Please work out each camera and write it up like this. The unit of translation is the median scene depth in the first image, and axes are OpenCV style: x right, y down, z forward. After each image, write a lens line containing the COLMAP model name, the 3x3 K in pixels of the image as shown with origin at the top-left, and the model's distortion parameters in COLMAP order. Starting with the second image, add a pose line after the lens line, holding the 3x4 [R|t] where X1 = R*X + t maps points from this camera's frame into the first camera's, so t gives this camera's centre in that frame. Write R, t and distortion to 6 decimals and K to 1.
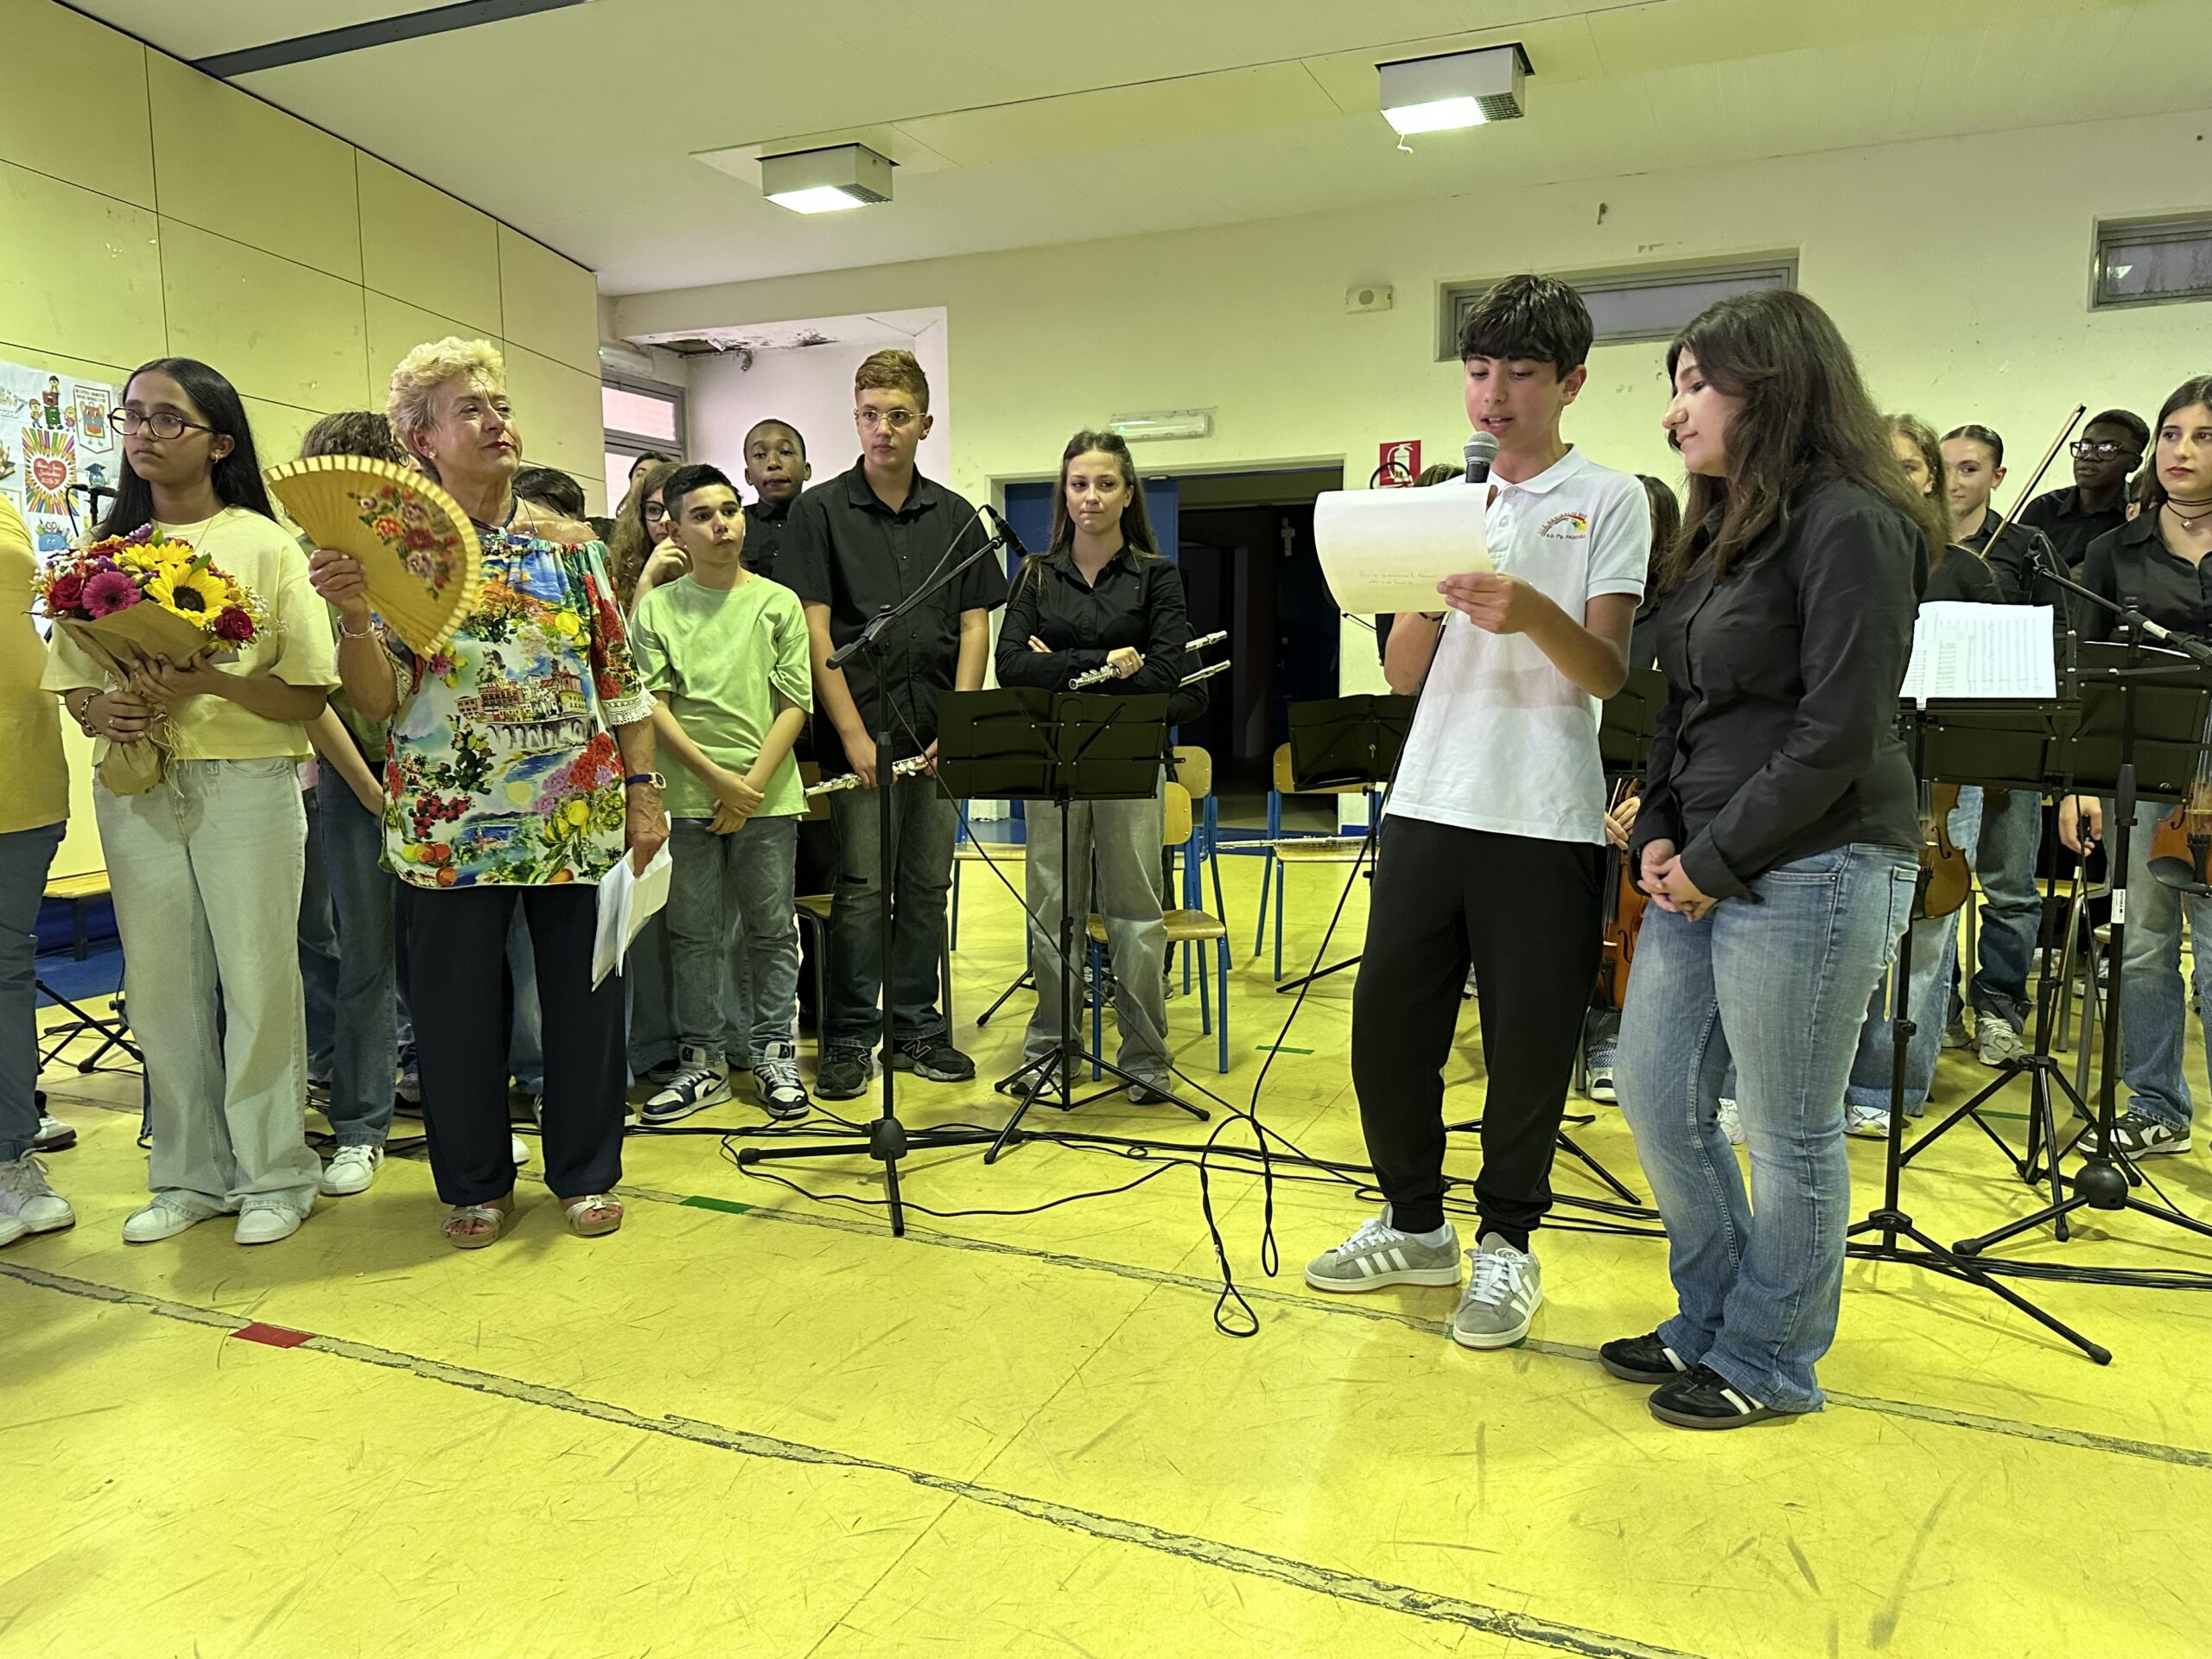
lens RADIAL K [[1574.6, 0, 1119.9], [0, 1574.6, 834.4], [0, 0, 1]] dist [0.038651, -0.037108]
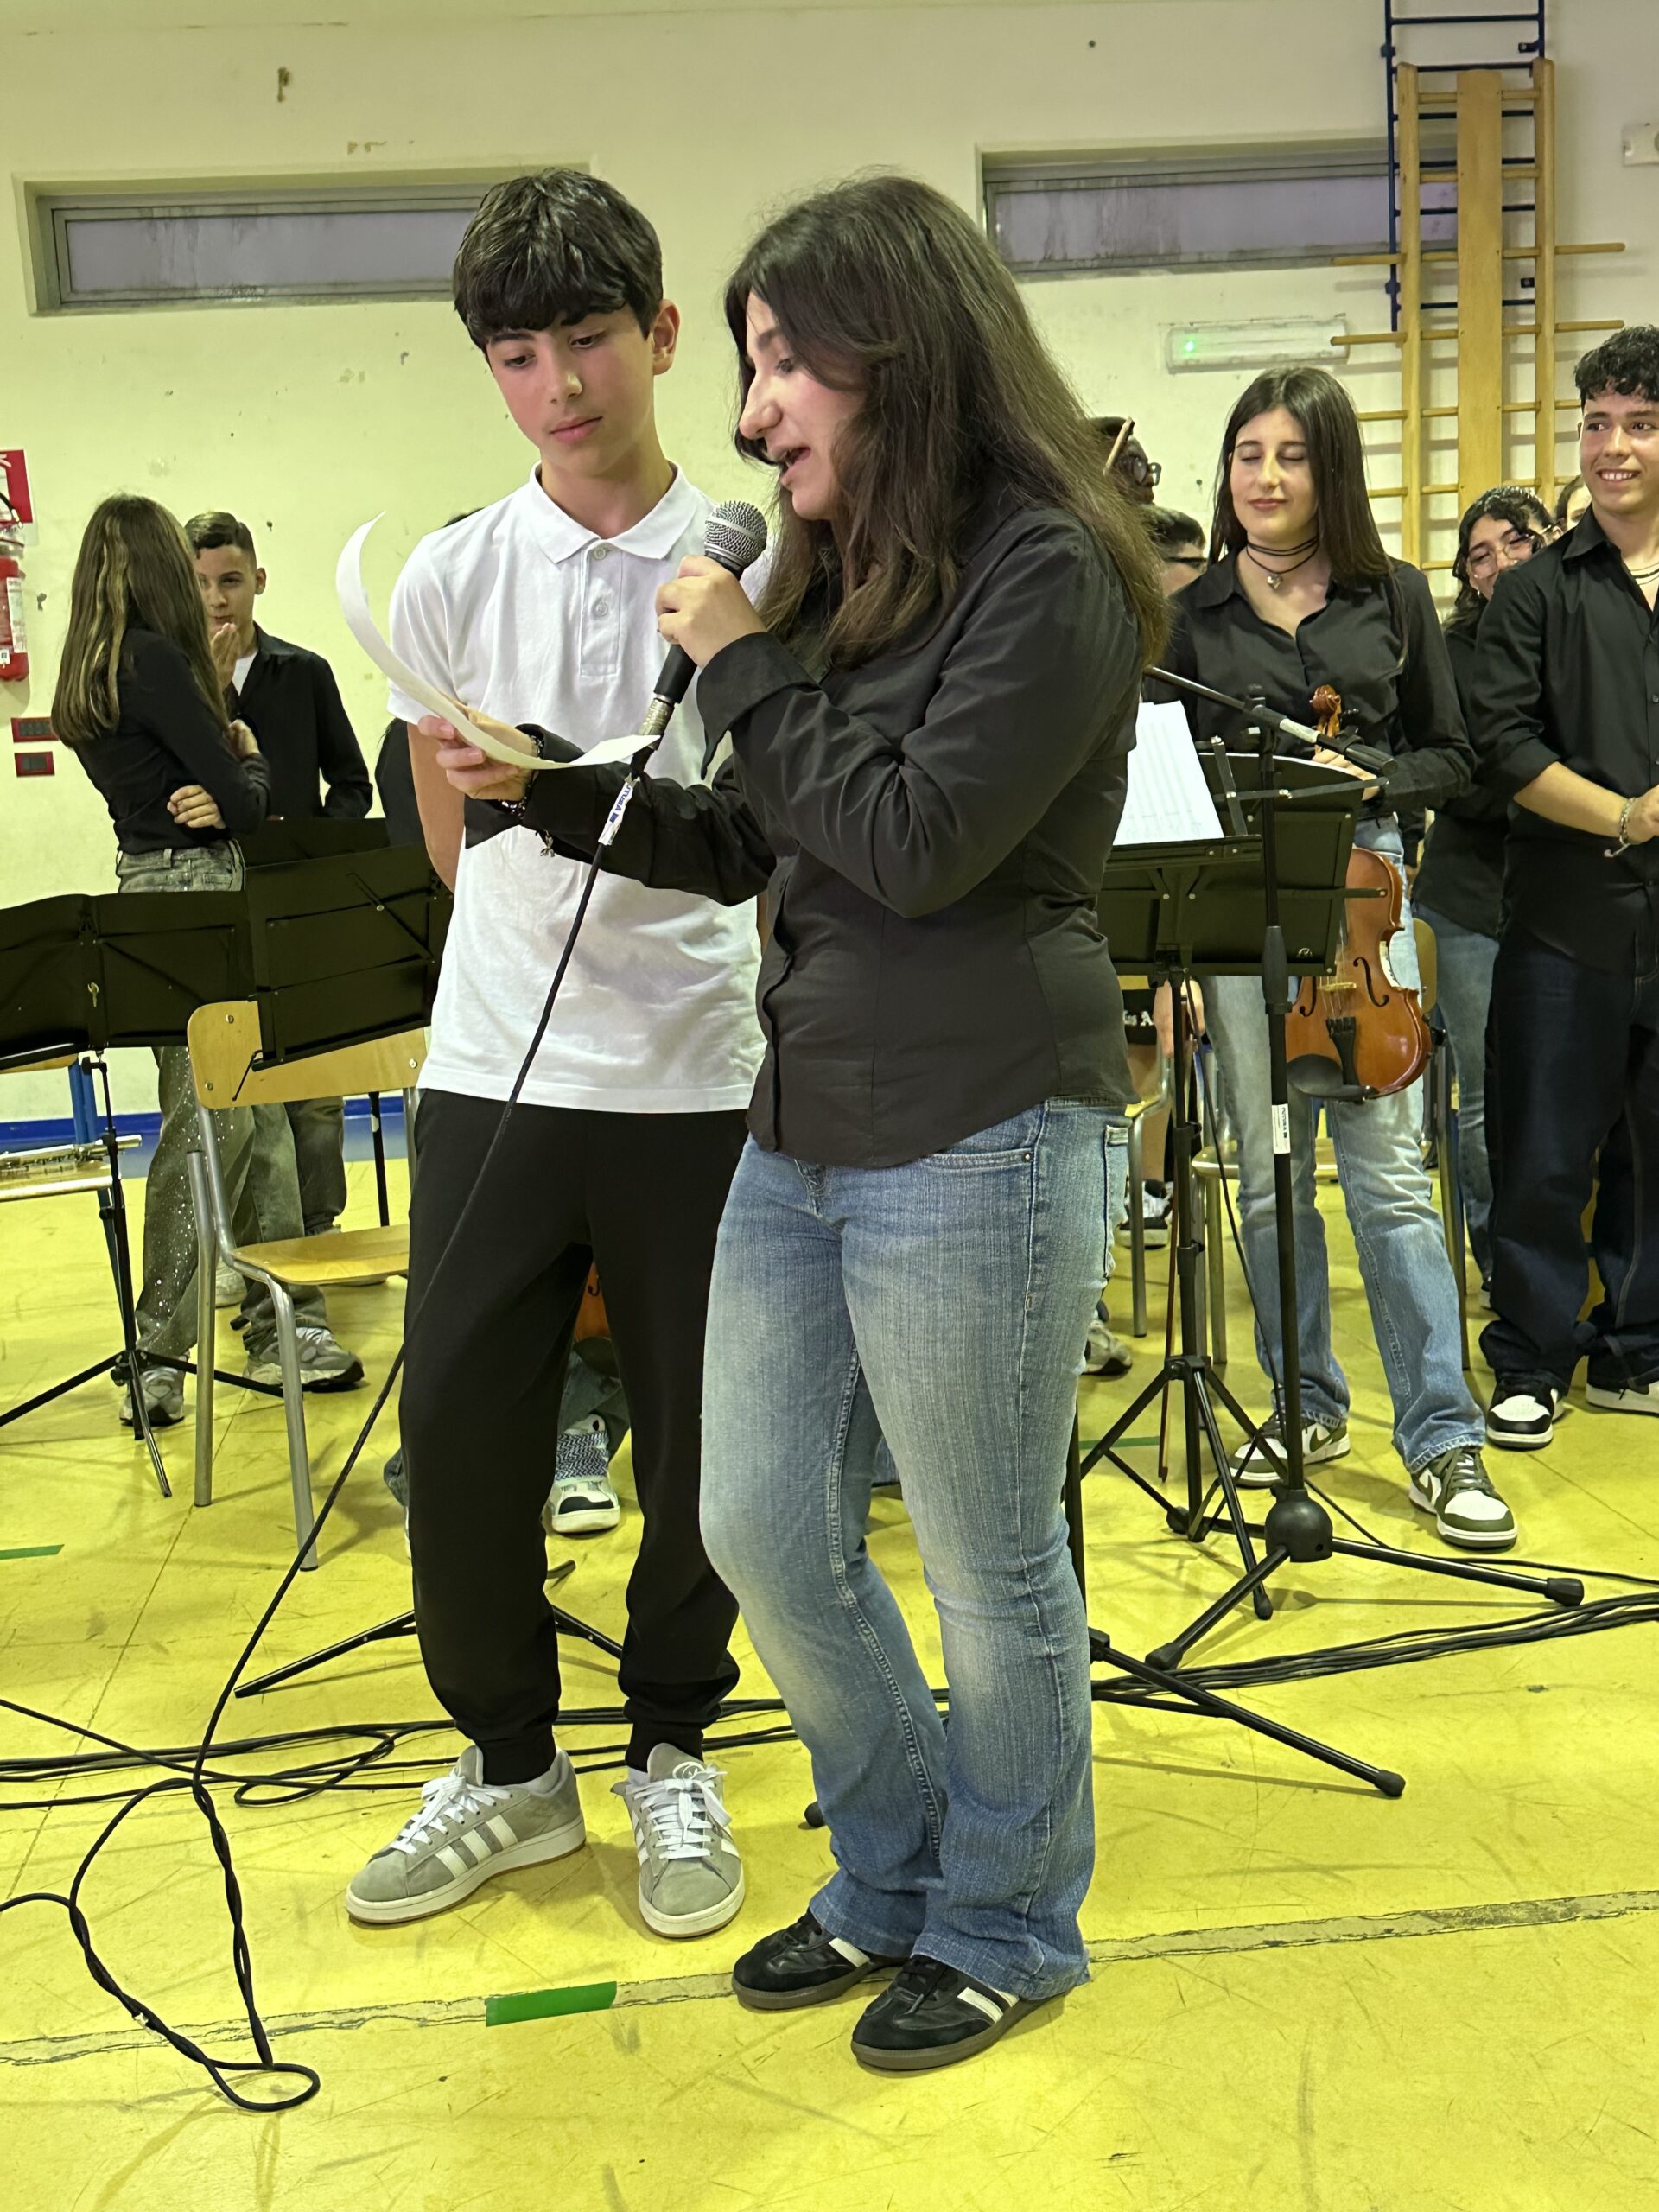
lens RADIAL K [[2535.4, 0, 832.6], [0, 2535.4, 1113.9], [0, 0, 1]] dist [0.060724, 0.000000]
pose [[0.873563, -0.110774, 0.473937, -0.071901], [0.107362, 0.993626, 0.034352, -0.020783], [-0.474722, 0.020874, 0.879888, 0.108889]]
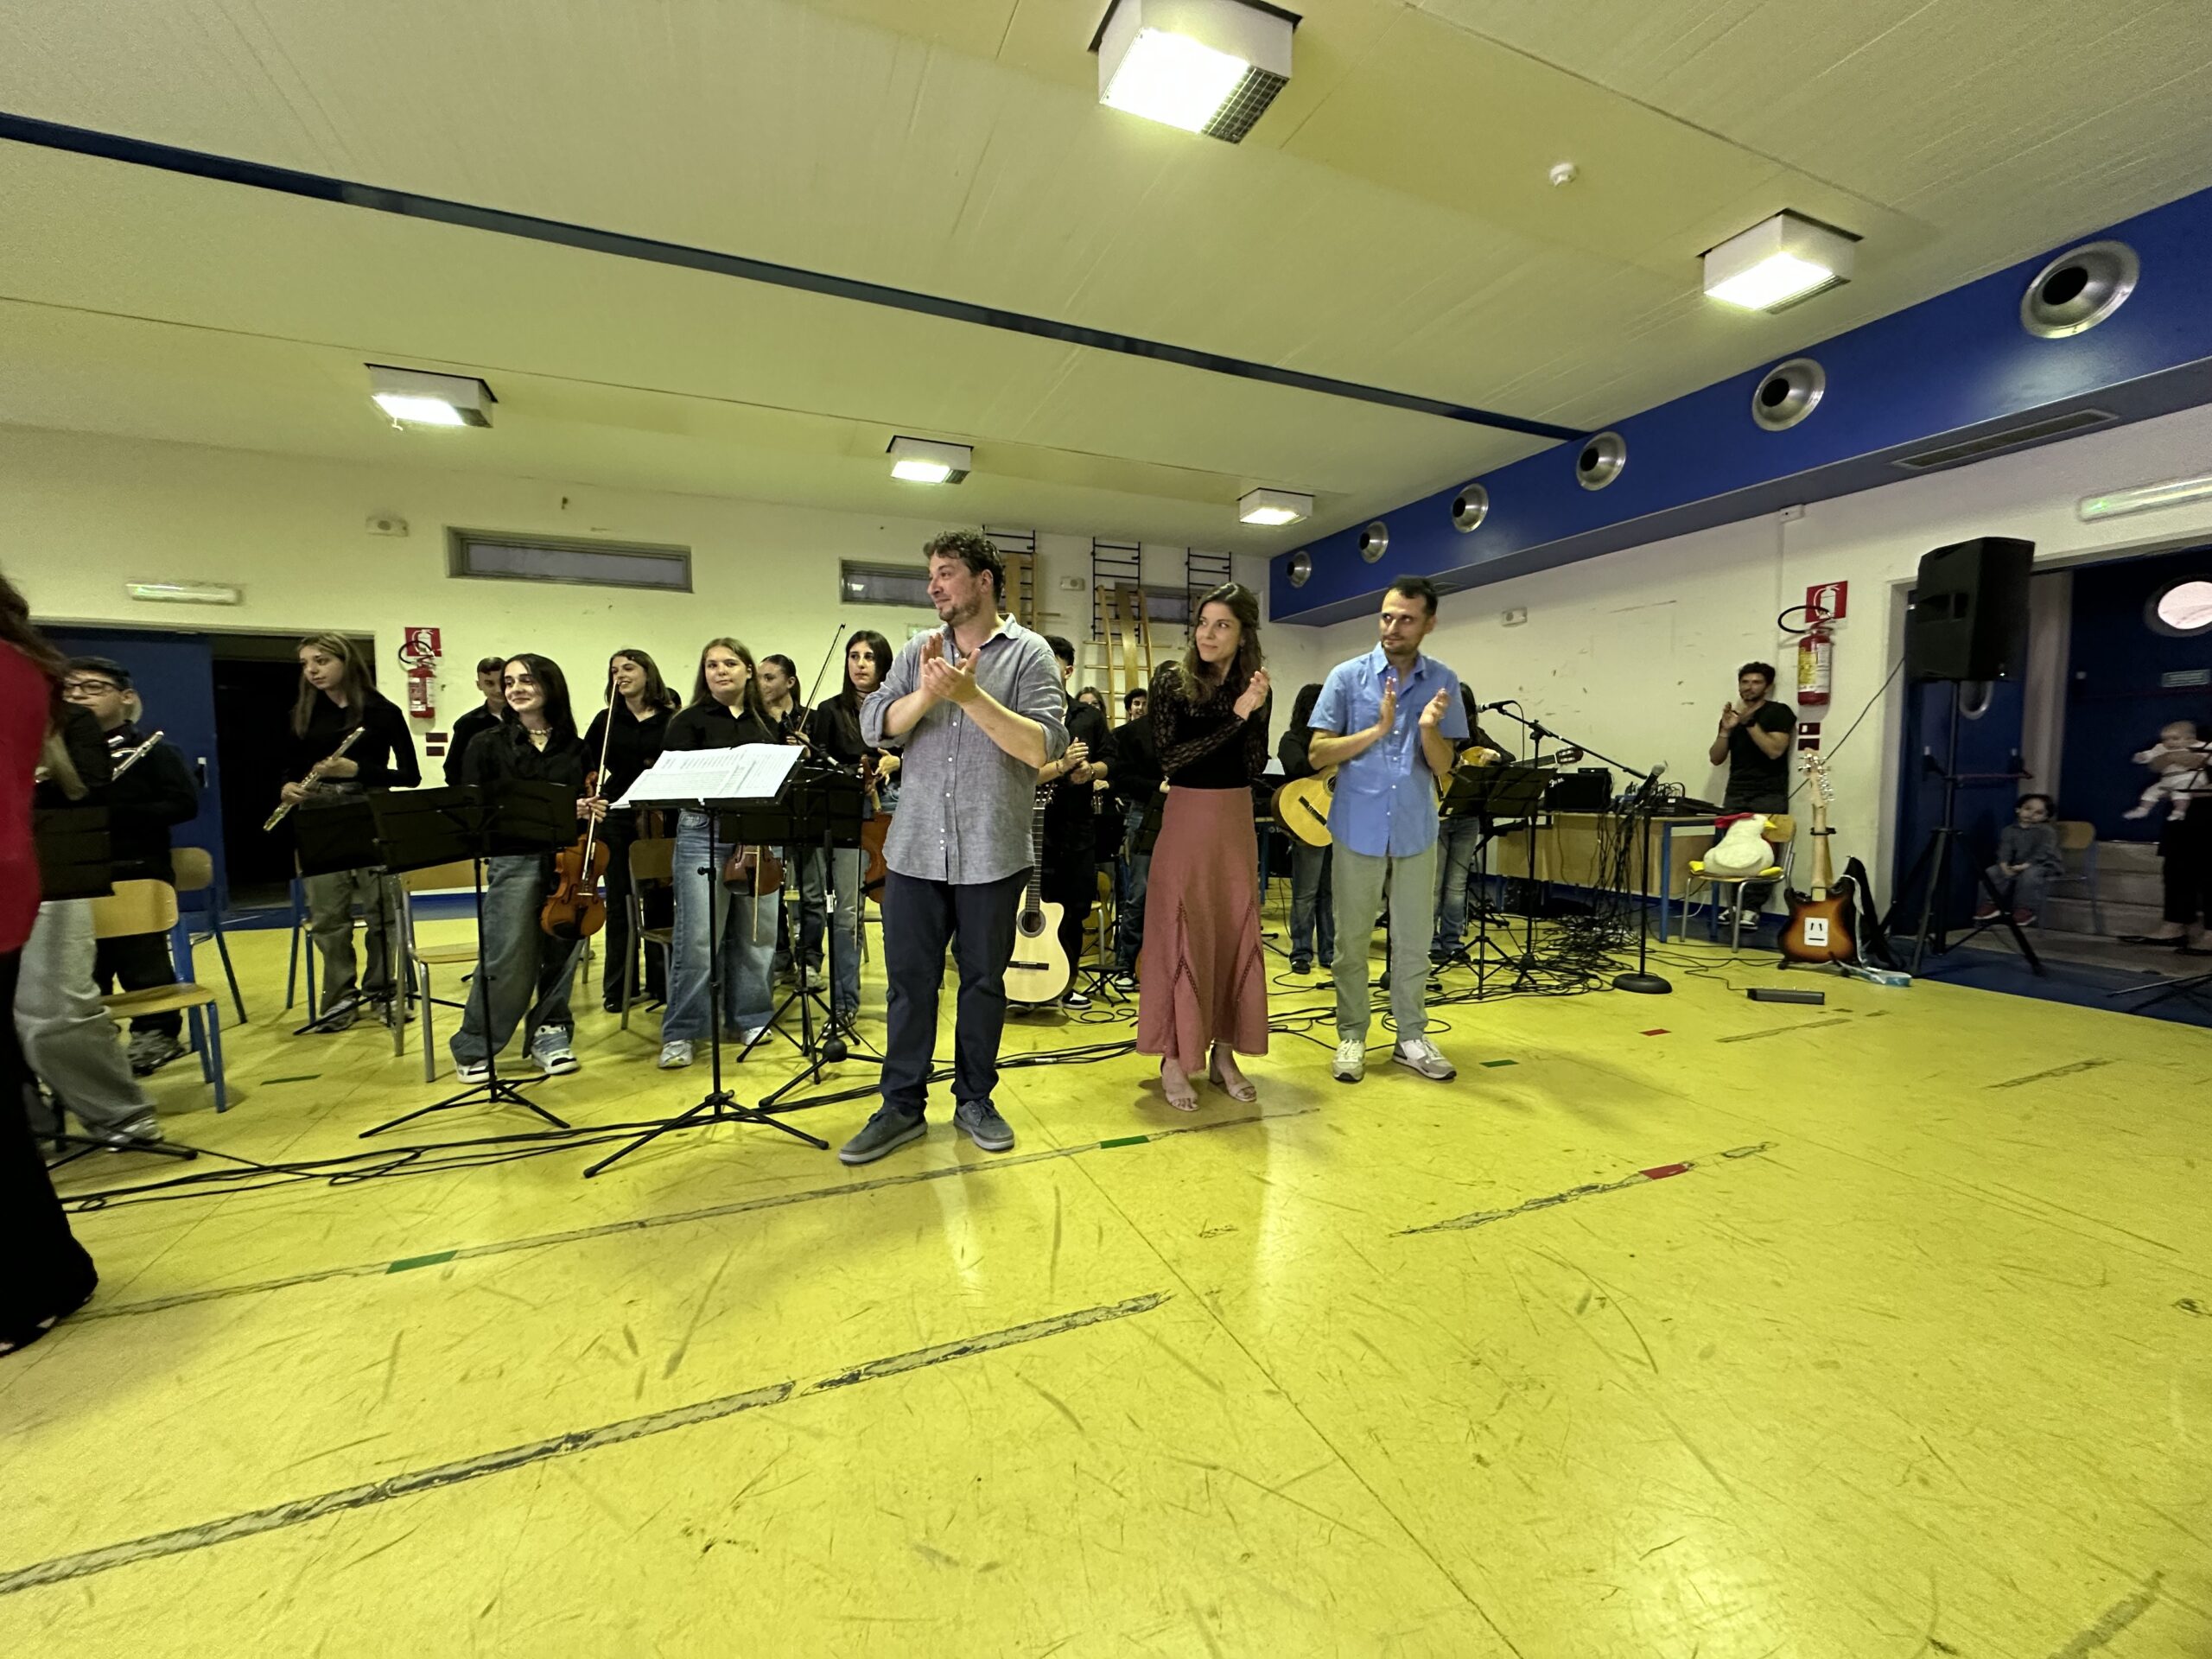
lens RADIAL K [[890.6, 0, 1107.8], [0, 890.6, 823.3], [0, 0, 1]] dist [-0.003766, 0.000954]
pose [[0.701133, -0.043057, 0.711730, 0.096822], [0.083180, 0.996299, -0.021670, -0.000388], [-0.708162, 0.074395, 0.702119, -0.005752]]
